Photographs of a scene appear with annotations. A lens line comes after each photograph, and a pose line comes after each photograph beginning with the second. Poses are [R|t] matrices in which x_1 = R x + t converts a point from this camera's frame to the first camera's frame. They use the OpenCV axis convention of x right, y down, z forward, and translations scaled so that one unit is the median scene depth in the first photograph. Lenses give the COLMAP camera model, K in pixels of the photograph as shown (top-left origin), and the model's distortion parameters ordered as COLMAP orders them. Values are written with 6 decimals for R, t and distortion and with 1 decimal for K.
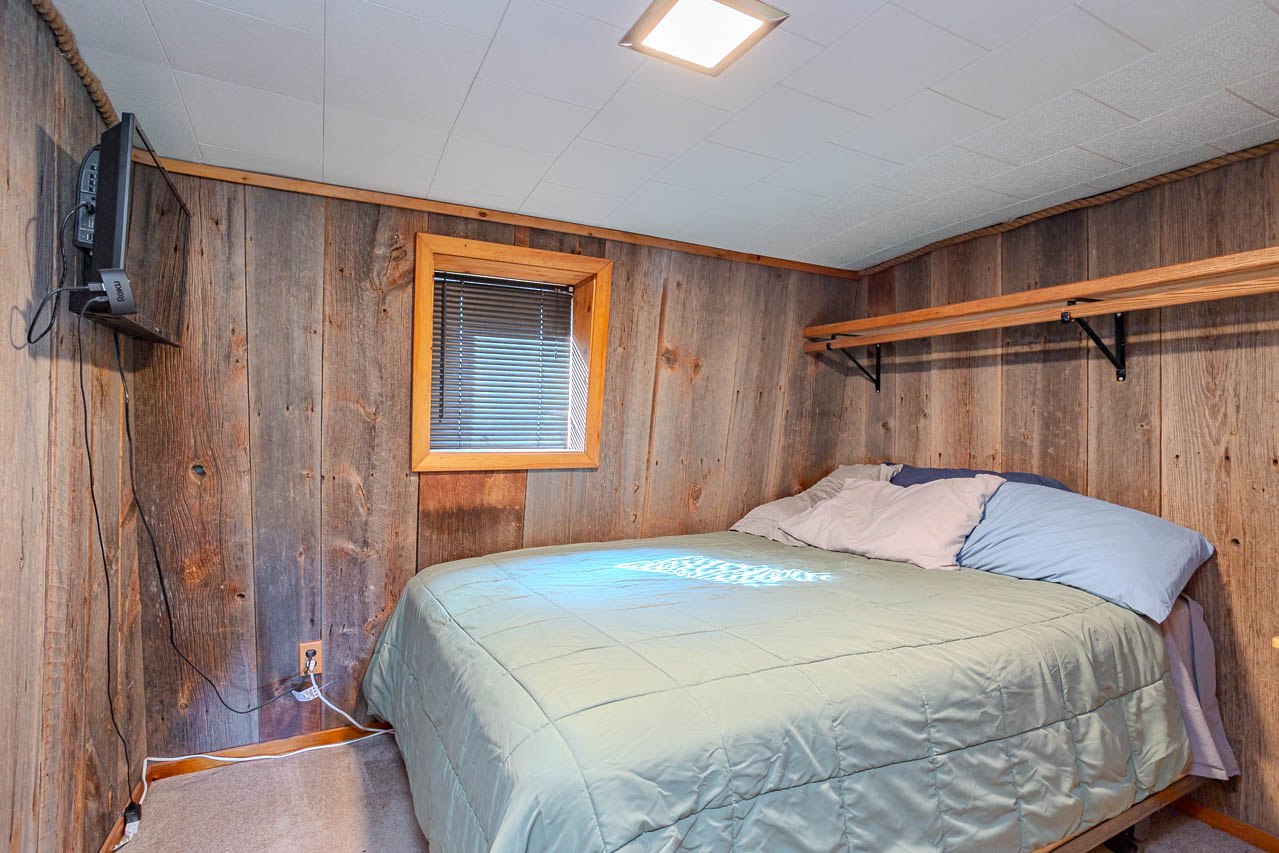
lens RADIAL K [[610.1, 0, 641.9], [0, 610.1, 424.6], [0, 0, 1]] dist [-0.024184, 0.003700]
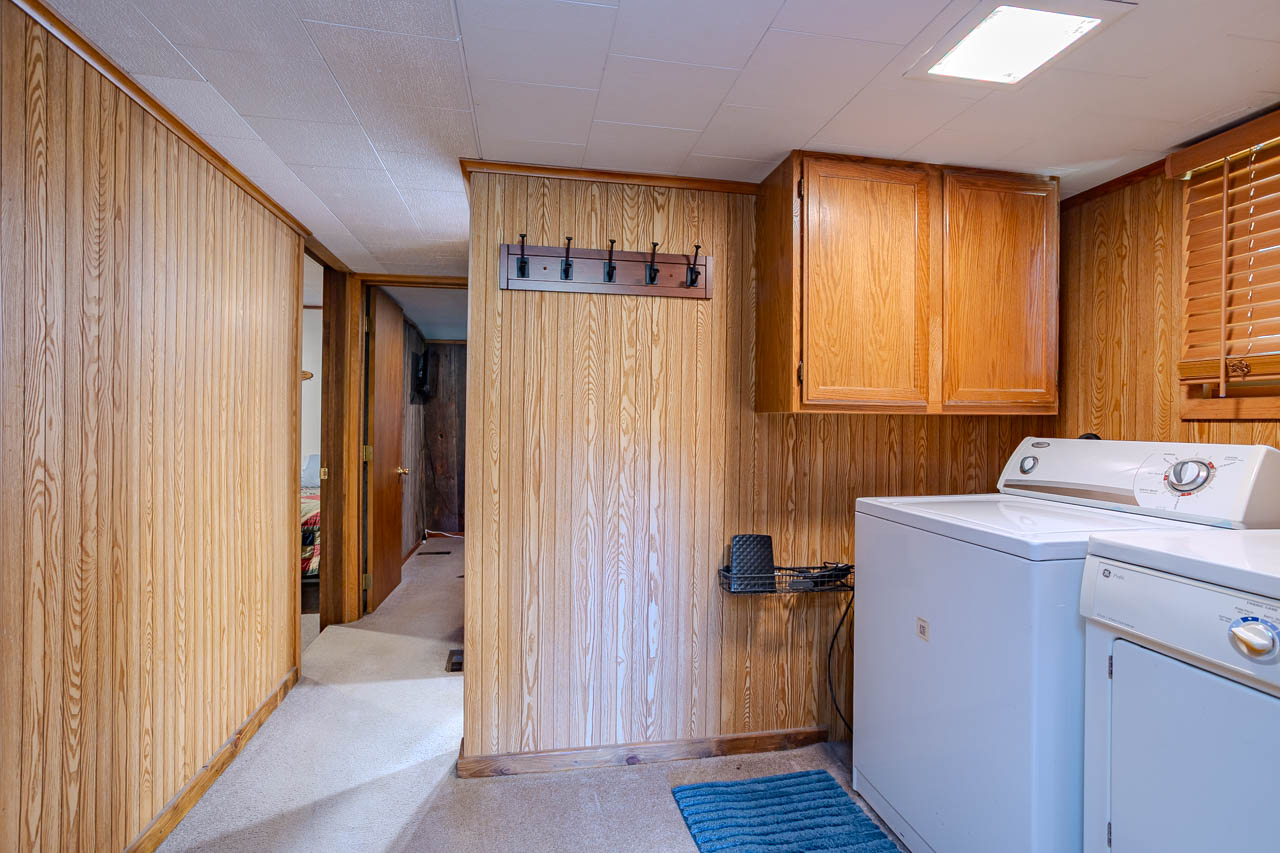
lens RADIAL K [[610.5, 0, 641.9], [0, 610.5, 424.8], [0, 0, 1]] dist [-0.024184, 0.003700]
pose [[0.955676, 0.003507, -0.294401, 1.180298], [-0.002837, 0.999992, 0.002703, 0.010962], [0.294408, -0.001748, 0.955678, -1.701442]]
